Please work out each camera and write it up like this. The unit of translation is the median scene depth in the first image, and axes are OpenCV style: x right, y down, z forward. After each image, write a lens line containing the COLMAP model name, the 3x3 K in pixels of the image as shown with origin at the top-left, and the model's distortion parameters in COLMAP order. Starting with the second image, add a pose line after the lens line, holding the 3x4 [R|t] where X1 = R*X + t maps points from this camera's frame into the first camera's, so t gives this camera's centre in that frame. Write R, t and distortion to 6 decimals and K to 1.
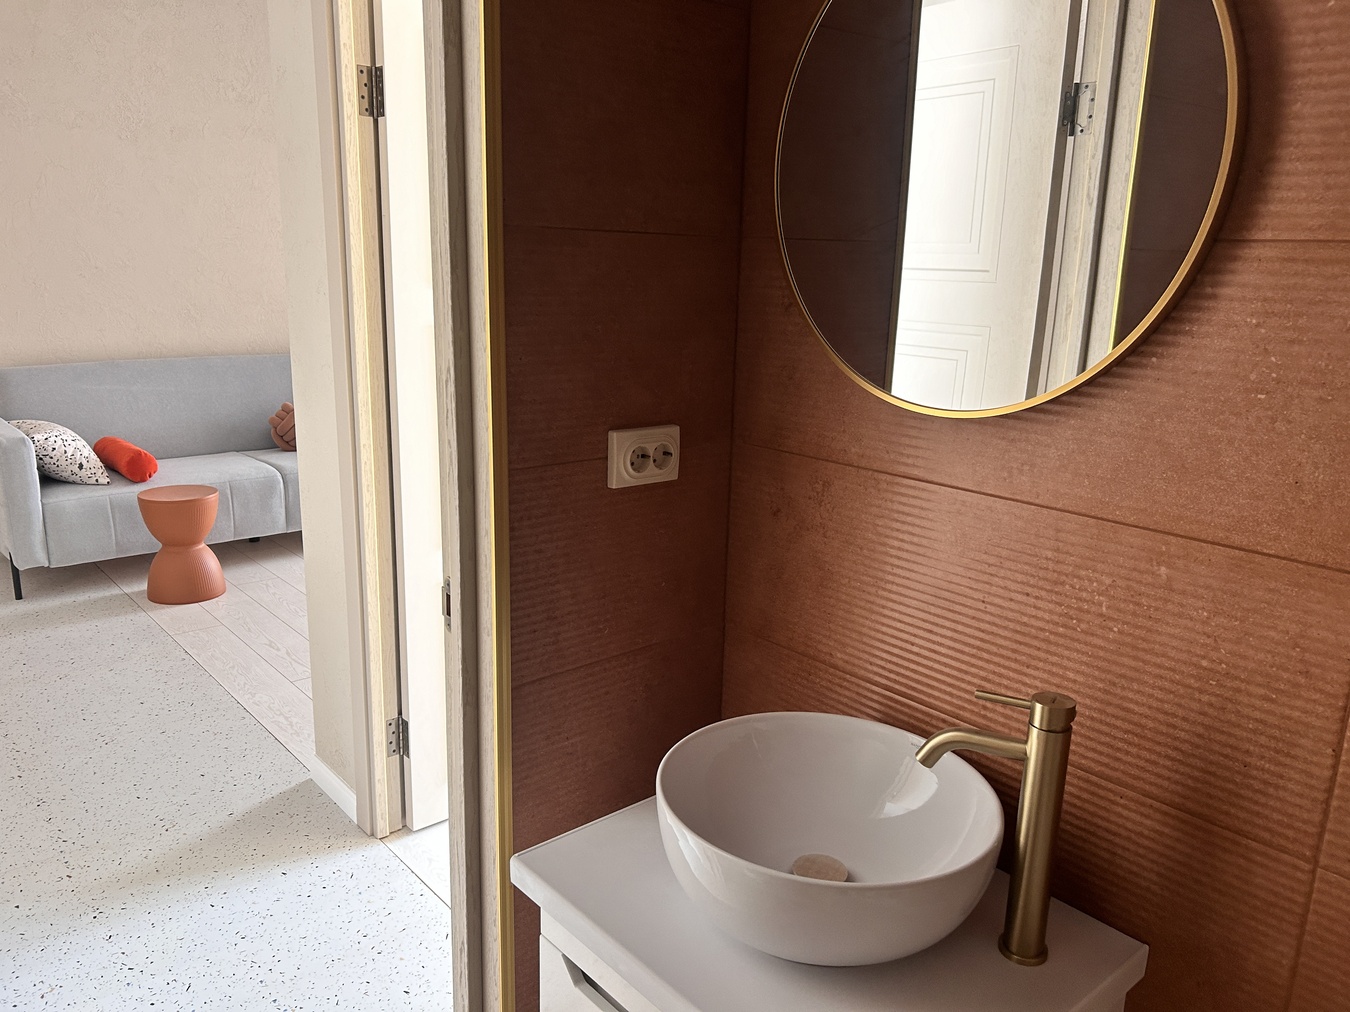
lens RADIAL K [[1023.6, 0, 680.6], [0, 1023.6, 509.7], [0, 0, 1]] dist [0.047139, -0.043554]
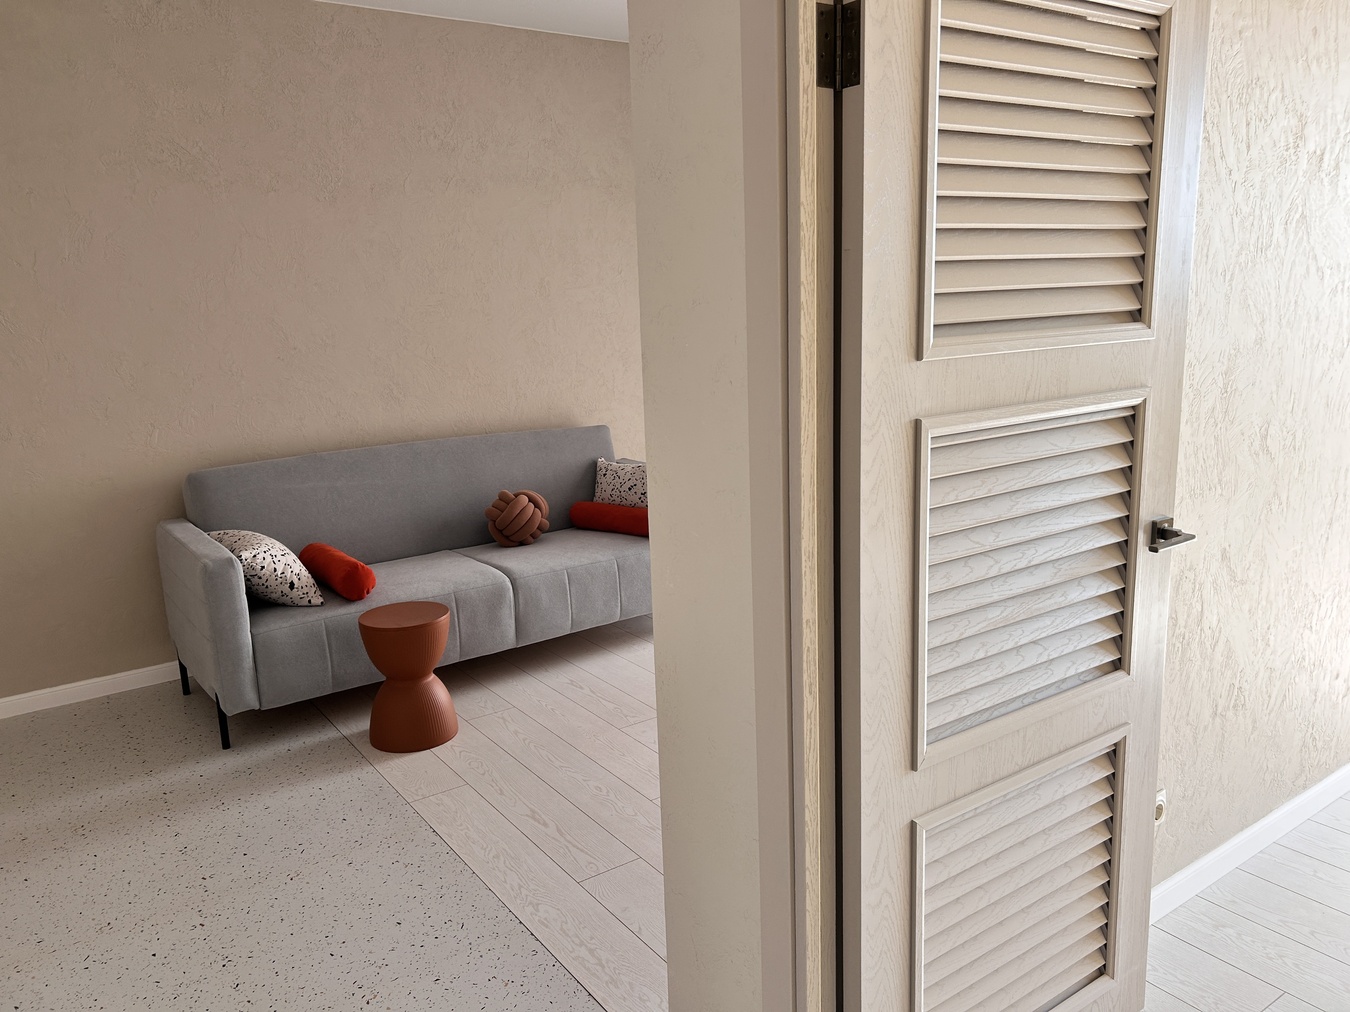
lens RADIAL K [[1023.6, 0, 669.7], [0, 1023.6, 507.5], [0, 0, 1]] dist [0.047139, -0.043554]
pose [[0.991535, -0.041295, -0.123095, -0.169220], [0.036406, 0.998466, -0.041705, -0.059053], [0.124629, 0.036870, 0.991518, 0.206116]]
